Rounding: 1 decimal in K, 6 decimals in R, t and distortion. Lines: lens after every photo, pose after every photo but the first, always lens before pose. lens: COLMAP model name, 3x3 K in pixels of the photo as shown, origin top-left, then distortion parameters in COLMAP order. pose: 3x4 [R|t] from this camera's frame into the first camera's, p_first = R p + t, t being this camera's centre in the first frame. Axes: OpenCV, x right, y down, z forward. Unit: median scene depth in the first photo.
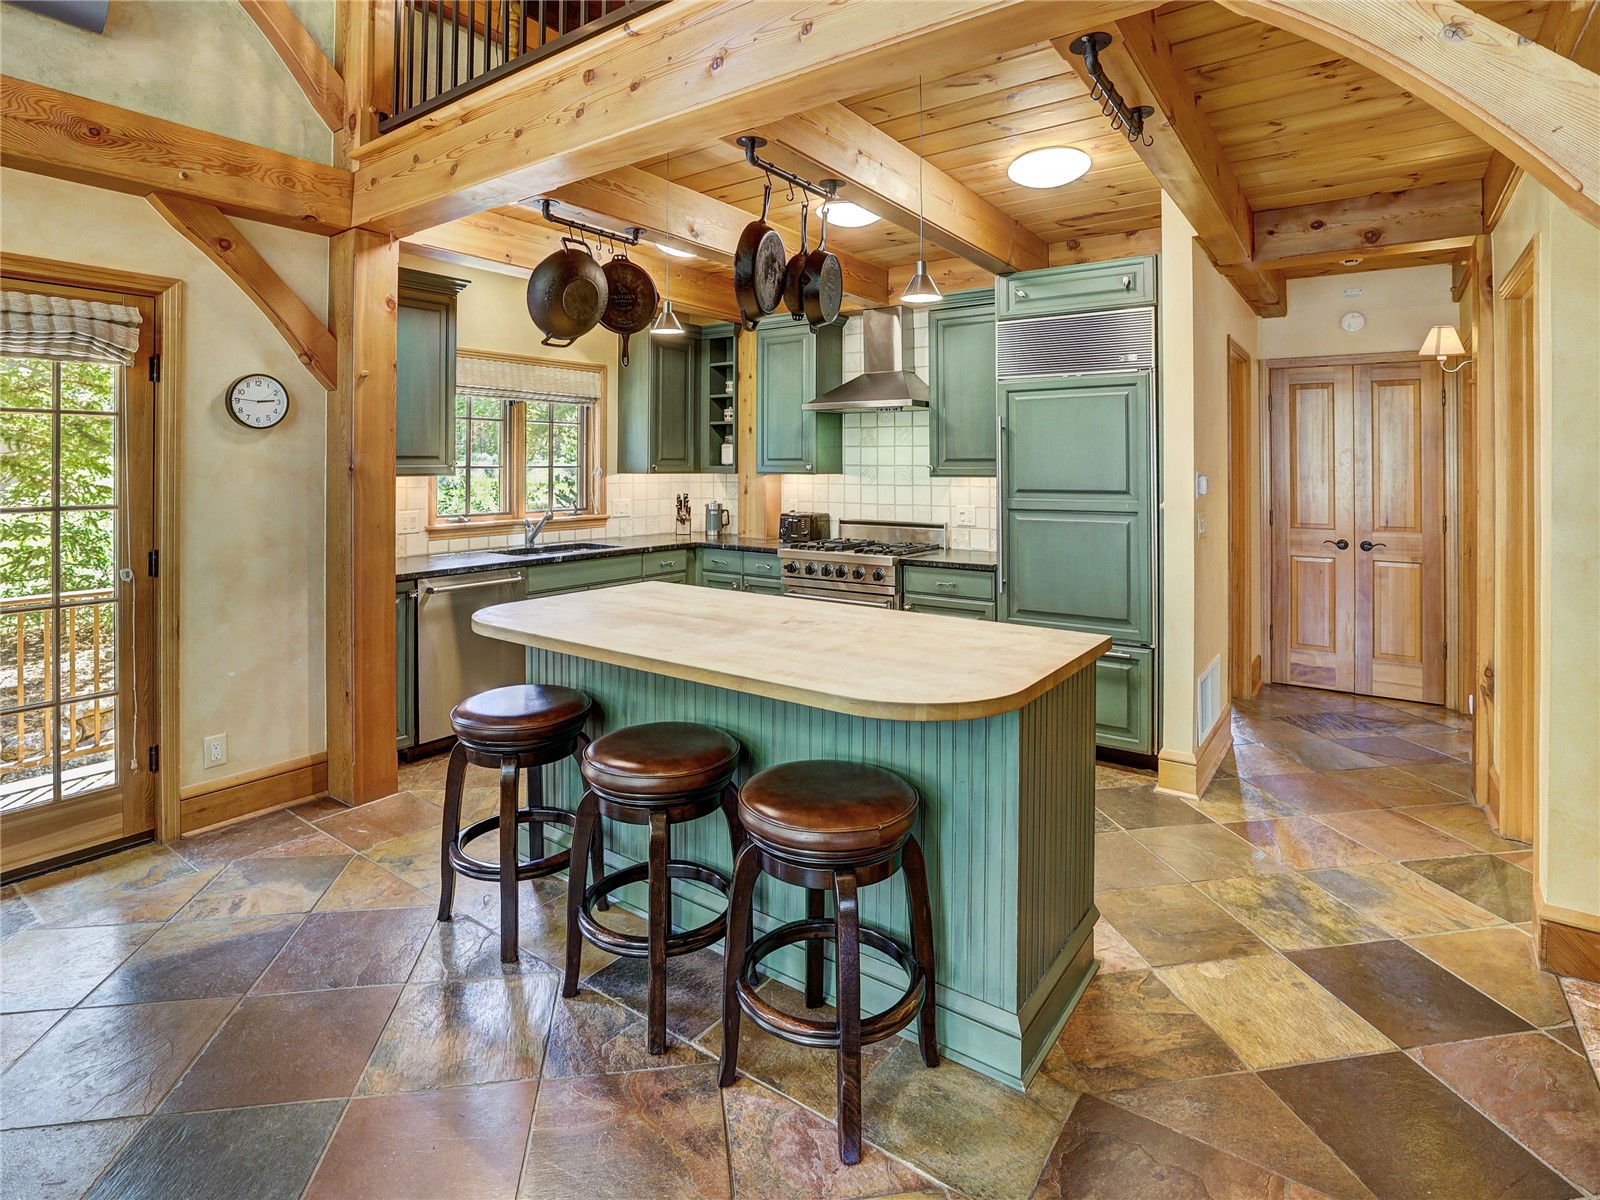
lens RADIAL K [[832.7, 0, 798.0], [0, 832.7, 521.1], [0, 0, 1]] dist [-0.037289, 0.000358]
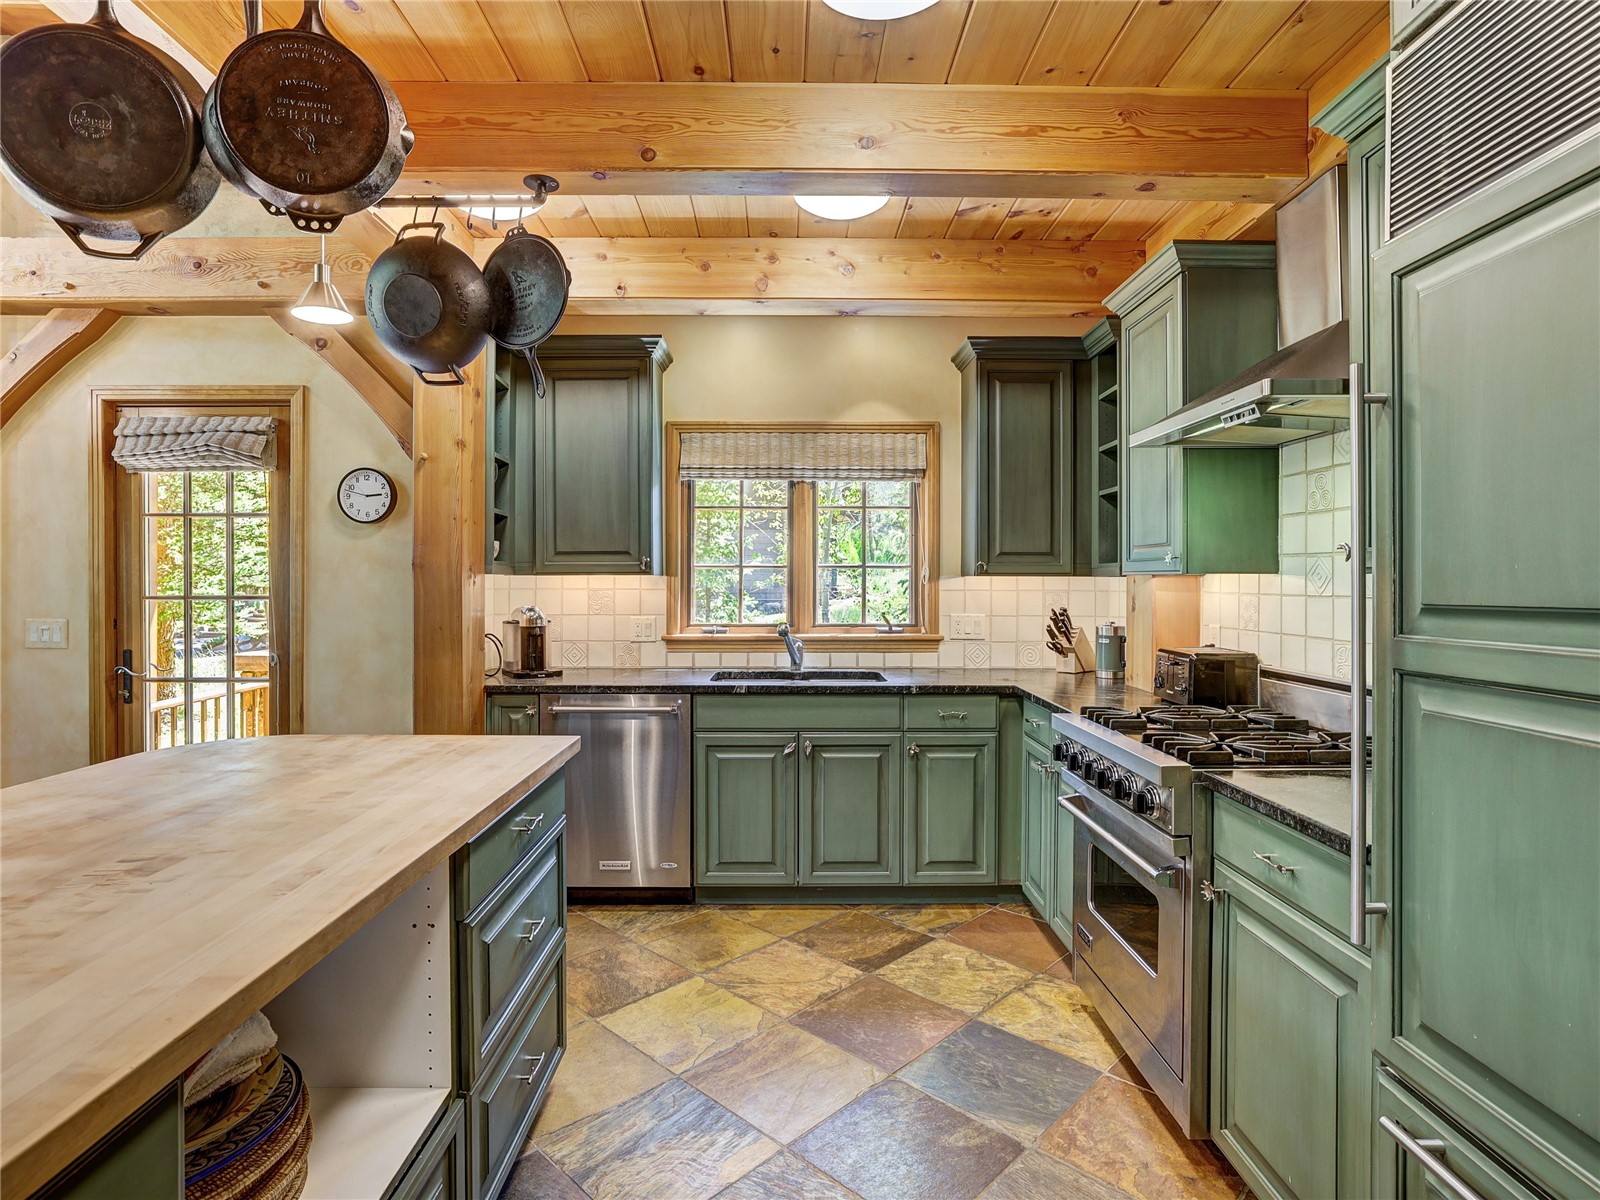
lens RADIAL K [[842.8, 0, 800.0], [0, 842.8, 600.0], [0, 0, 1]] dist [-0.034150, 0.000298]
pose [[0.591163, 0.015692, -0.806399, 0.310192], [-0.053425, 0.998377, -0.019737, -0.019105], [0.804781, 0.054750, 0.591042, 0.555367]]
